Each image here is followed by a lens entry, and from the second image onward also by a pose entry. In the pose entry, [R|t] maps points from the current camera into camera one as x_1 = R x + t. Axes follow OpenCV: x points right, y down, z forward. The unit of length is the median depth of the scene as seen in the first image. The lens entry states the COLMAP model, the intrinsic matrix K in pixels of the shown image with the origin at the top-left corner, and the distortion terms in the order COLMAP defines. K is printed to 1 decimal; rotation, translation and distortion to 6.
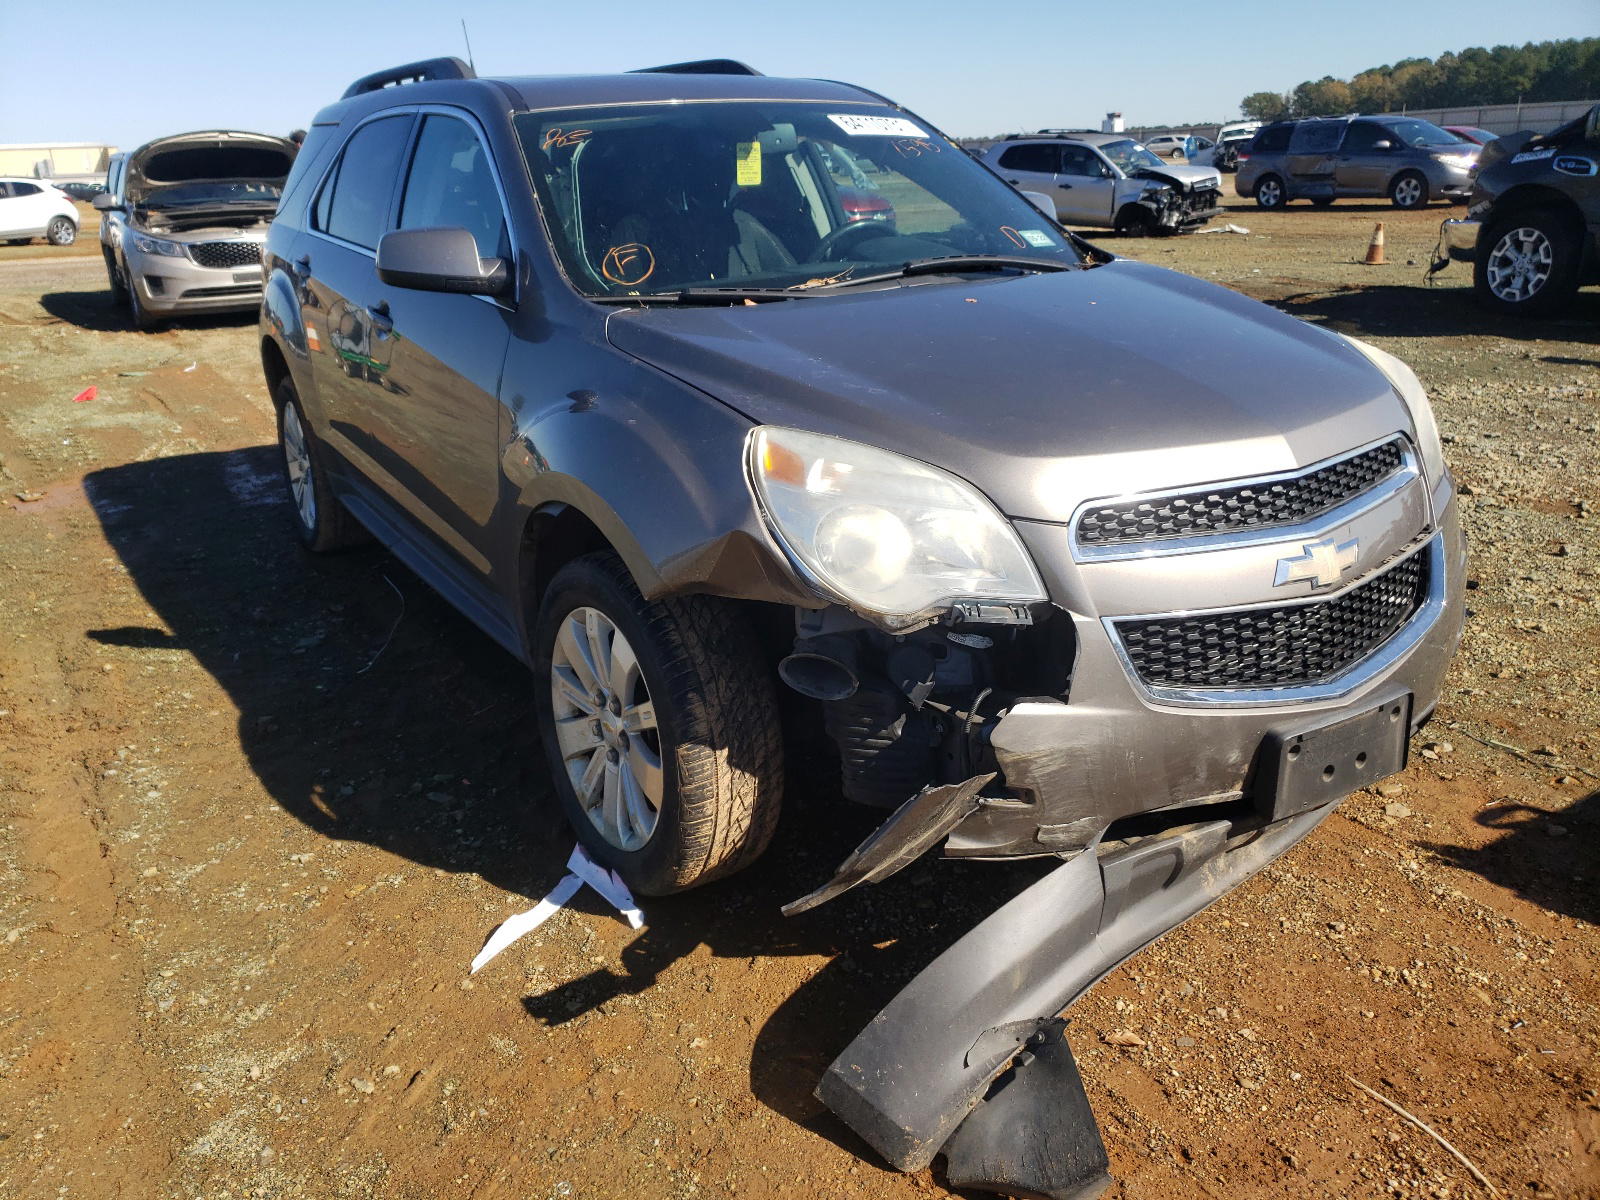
lens RADIAL K [[1174.6, 0, 800.0], [0, 1174.6, 600.0], [0, 0, 1]] dist [0.017286, 0.007405]
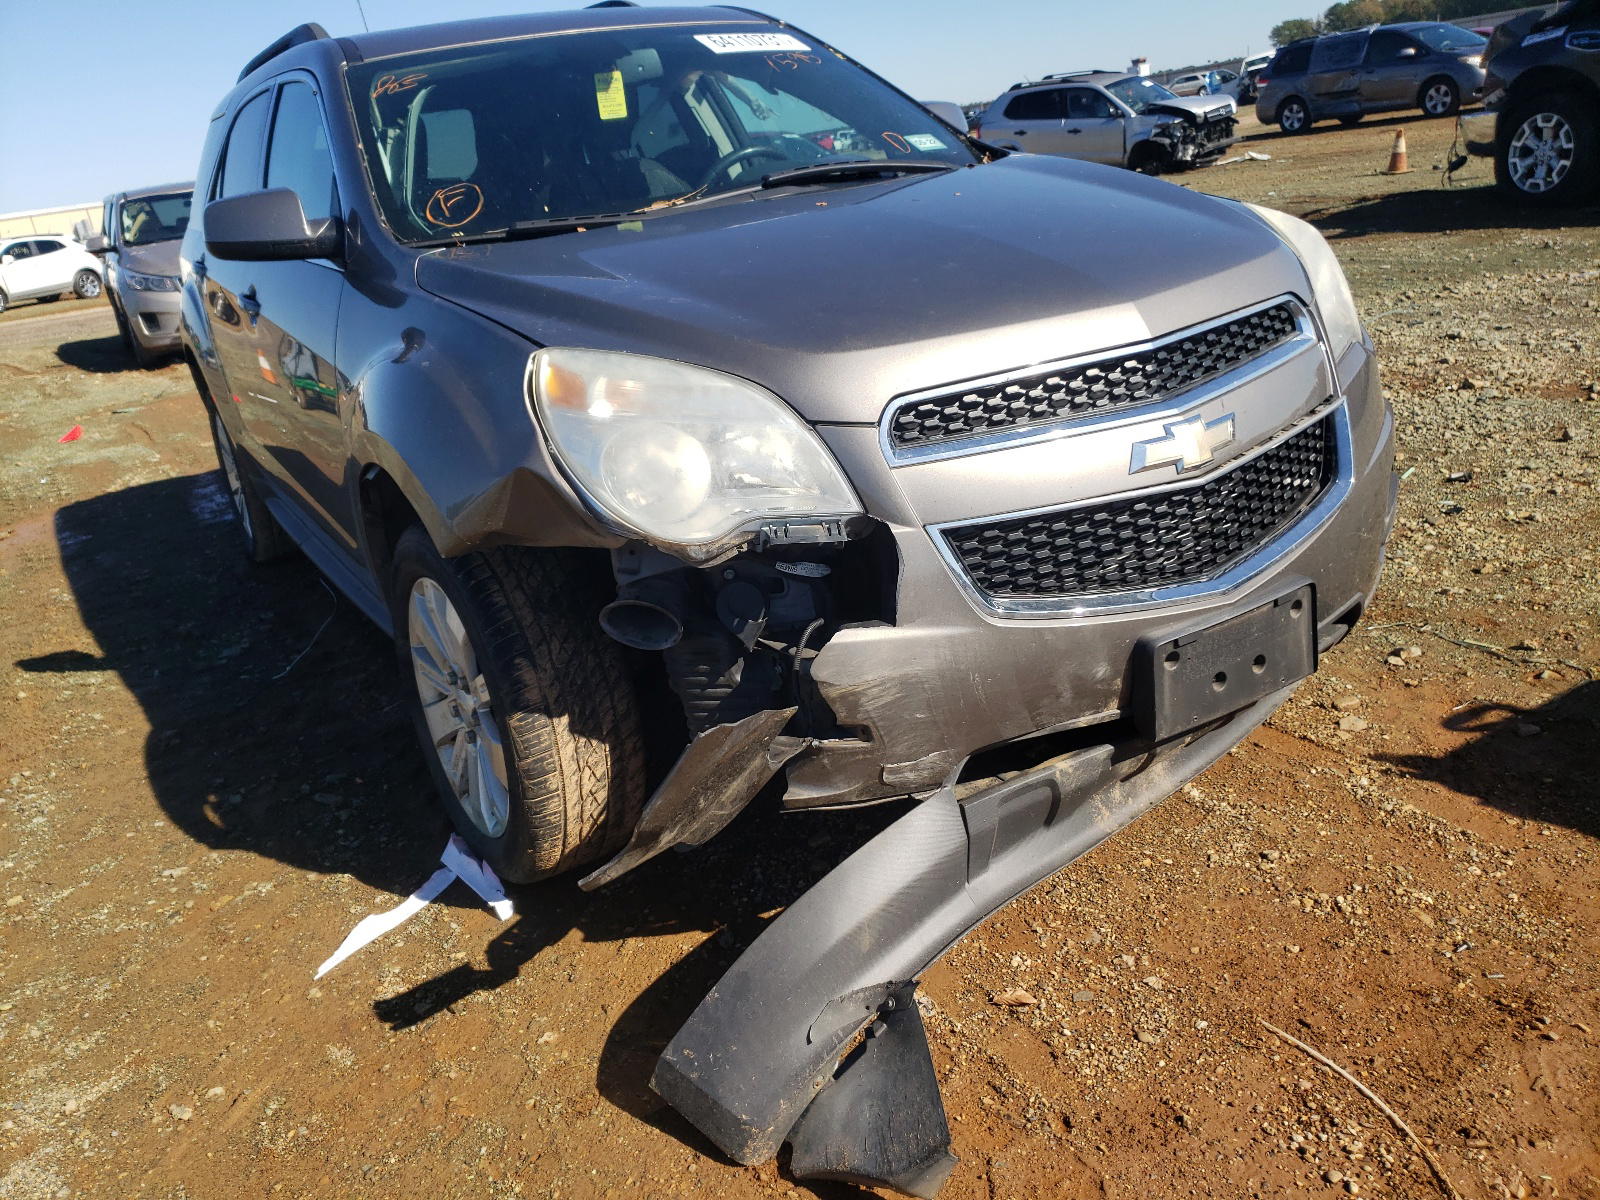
lens RADIAL K [[1187.4, 0, 800.0], [0, 1187.4, 600.0], [0, 0, 1]] dist [-0.000597, 0.031171]
pose [[0.994908, -0.089790, -0.045779, 0.161594], [0.090378, 0.995848, 0.010930, 0.042672], [0.044608, -0.015012, 0.998892, 0.088779]]
